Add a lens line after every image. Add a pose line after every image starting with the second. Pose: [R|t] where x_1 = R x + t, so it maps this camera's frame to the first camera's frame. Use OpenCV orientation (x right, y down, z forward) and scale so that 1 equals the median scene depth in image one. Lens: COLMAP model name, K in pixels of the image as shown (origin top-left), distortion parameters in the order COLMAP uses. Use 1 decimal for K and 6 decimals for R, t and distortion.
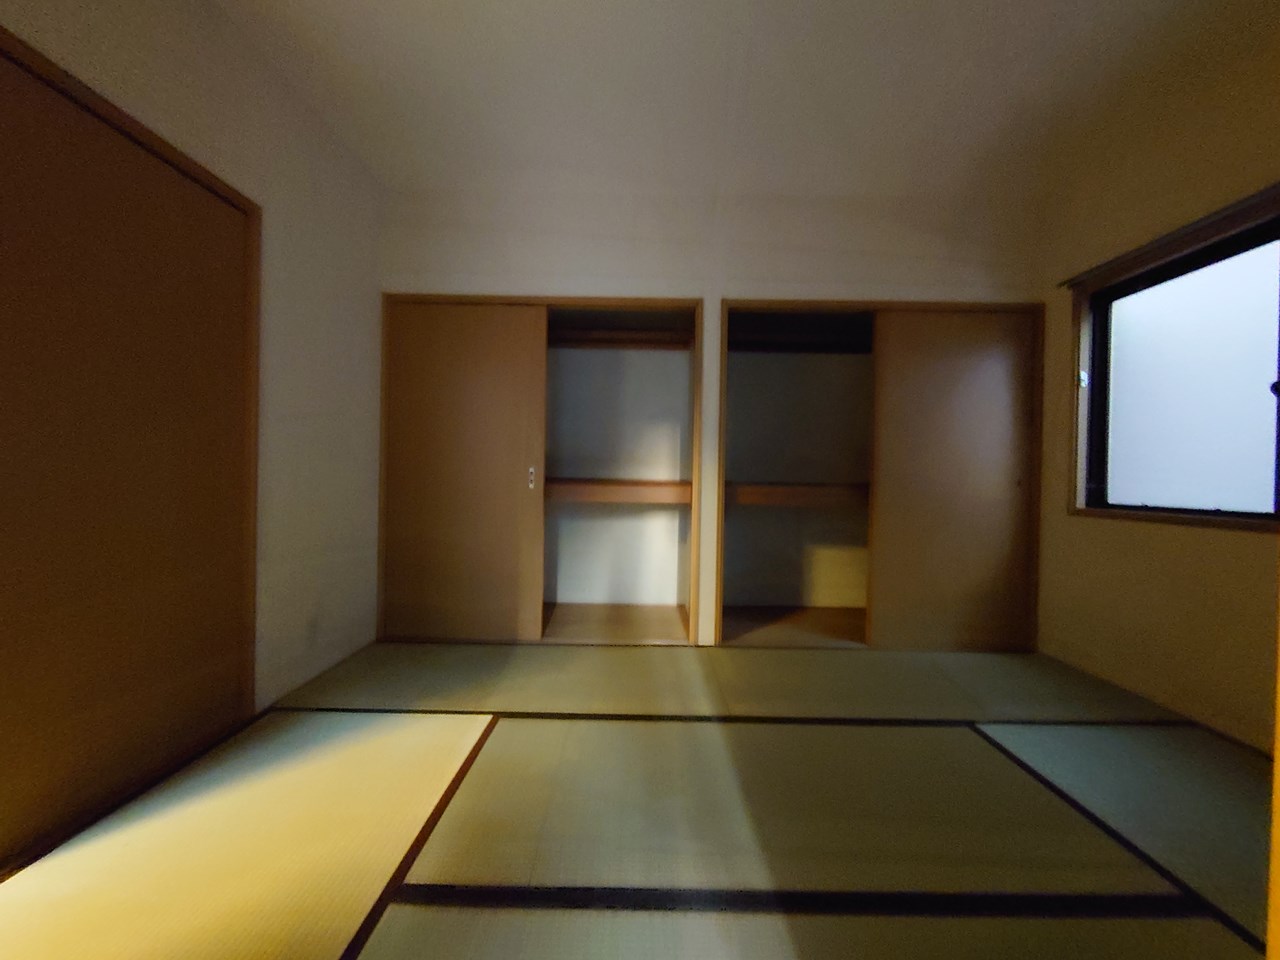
lens RADIAL K [[549.3, 0, 645.0], [0, 549.3, 485.6], [0, 0, 1]] dist [-0.001264, -0.000962]
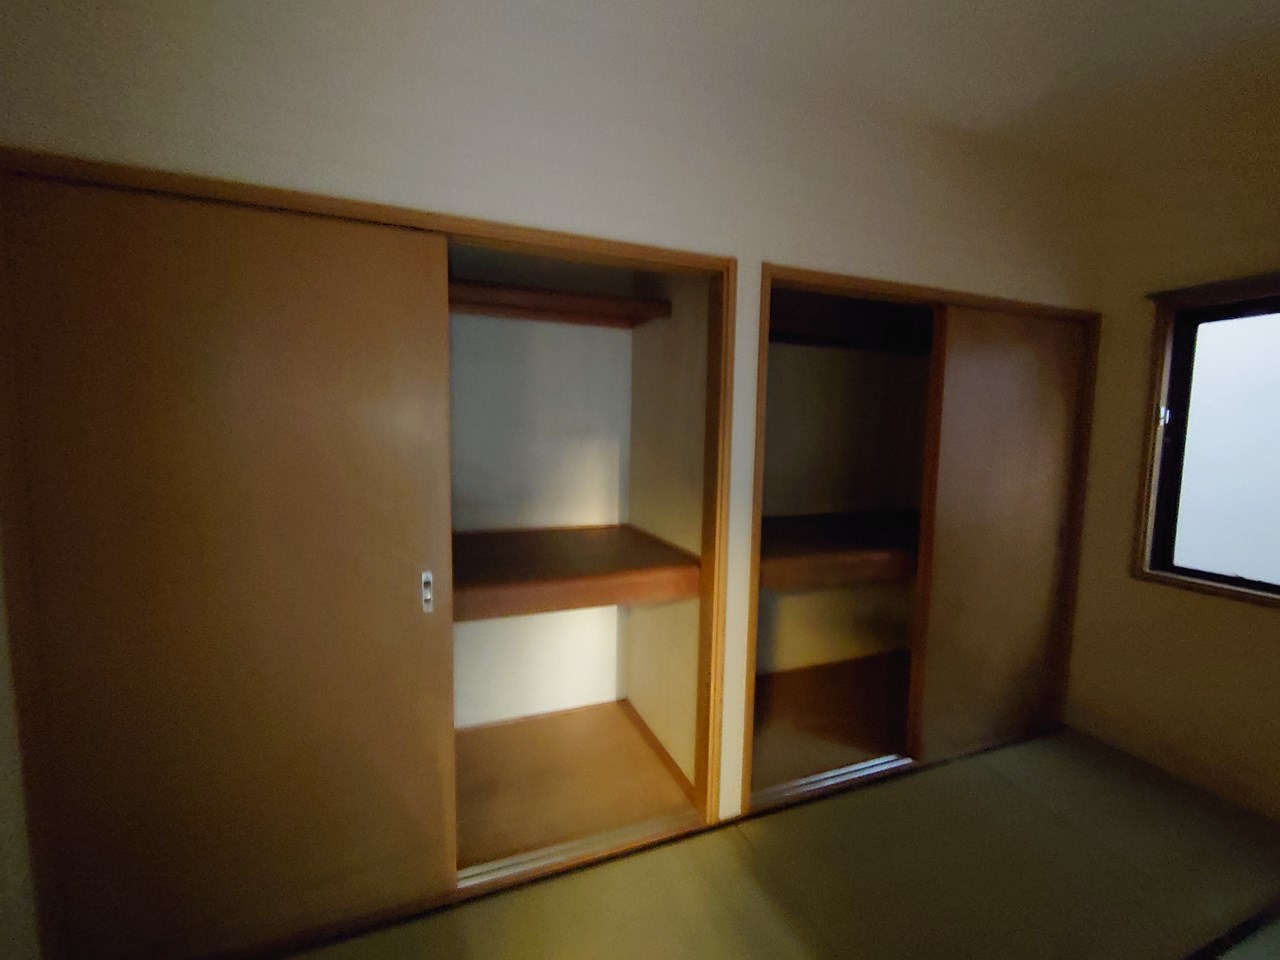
lens RADIAL K [[549.3, 0, 636.2], [0, 549.3, 468.8], [0, 0, 1]] dist [-0.001264, -0.000962]
pose [[0.929937, -0.025091, 0.366862, -0.210794], [-0.004389, 0.996841, 0.079304, -0.164045], [-0.367693, -0.075357, 0.926889, 0.483158]]
